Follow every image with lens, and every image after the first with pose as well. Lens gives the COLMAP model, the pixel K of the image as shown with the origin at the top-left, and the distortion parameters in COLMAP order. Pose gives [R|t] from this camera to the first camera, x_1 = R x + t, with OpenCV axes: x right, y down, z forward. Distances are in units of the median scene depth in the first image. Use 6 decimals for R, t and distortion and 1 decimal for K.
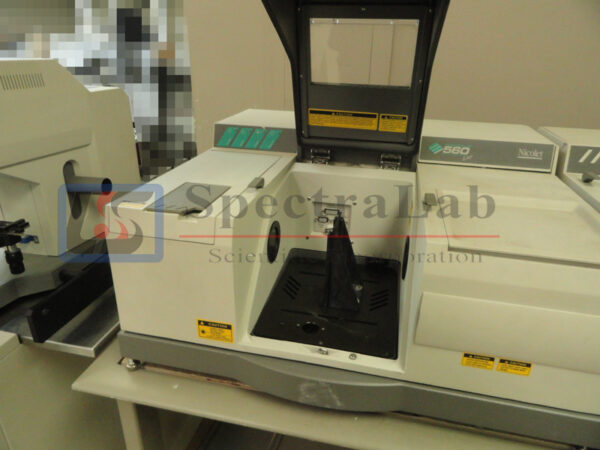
lens RADIAL K [[425.9, 0, 300.0], [0, 425.9, 225.0], [0, 0, 1]] dist [0.003593, -0.001606]
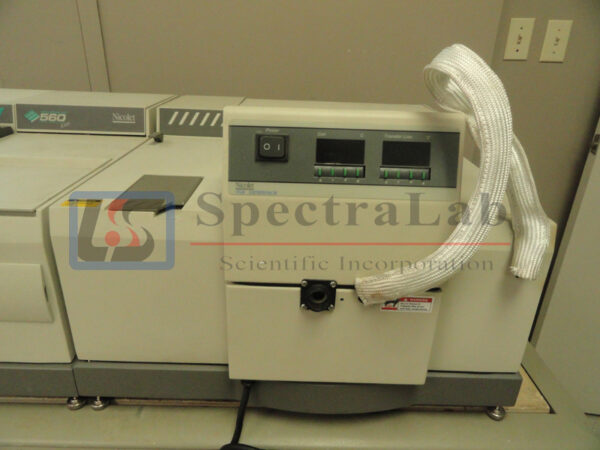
lens RADIAL K [[420.0, 0, 311.0], [0, 420.0, 225.6], [0, 0, 1]] dist [0.005058, 0.009502]
pose [[0.975685, -0.088040, 0.200716, 0.756629], [0.084093, 0.996061, 0.028126, 0.096762], [-0.202402, -0.010563, 0.979246, -0.066366]]
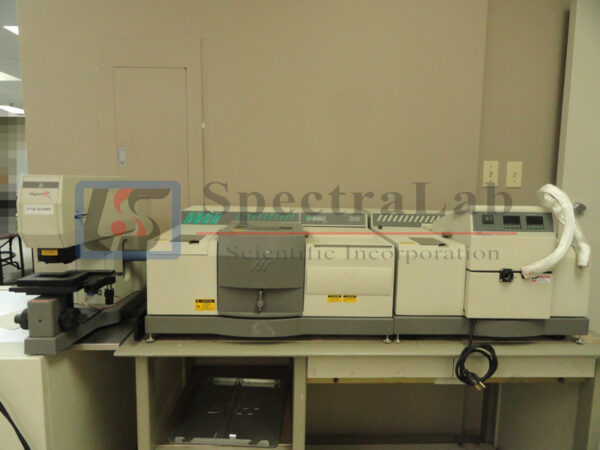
lens RADIAL K [[420.0, 0, 311.0], [0, 420.0, 225.6], [0, 0, 1]] dist [0.005058, 0.009502]
pose [[0.959285, -0.037275, 0.279970, -0.201724], [0.112285, 0.959884, -0.256934, 0.346316], [-0.259161, 0.277909, 0.924988, -0.744901]]
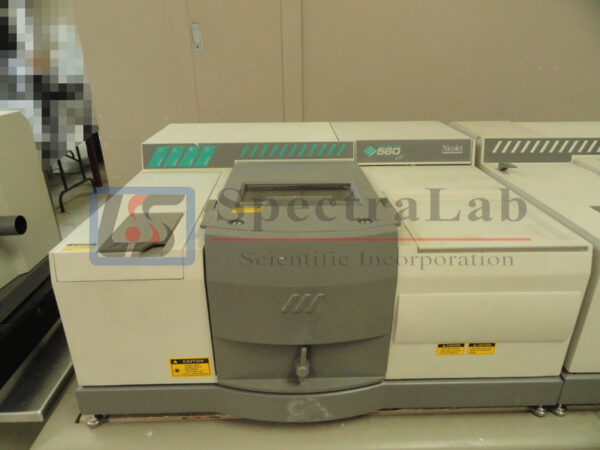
lens RADIAL K [[425.9, 0, 300.0], [0, 425.9, 225.0], [0, 0, 1]] dist [0.003593, -0.001606]
pose [[0.968861, -0.123858, 0.214402, -0.099766], [0.123241, 0.992243, 0.016297, -0.039439], [-0.214757, 0.010634, 0.976610, 0.016363]]
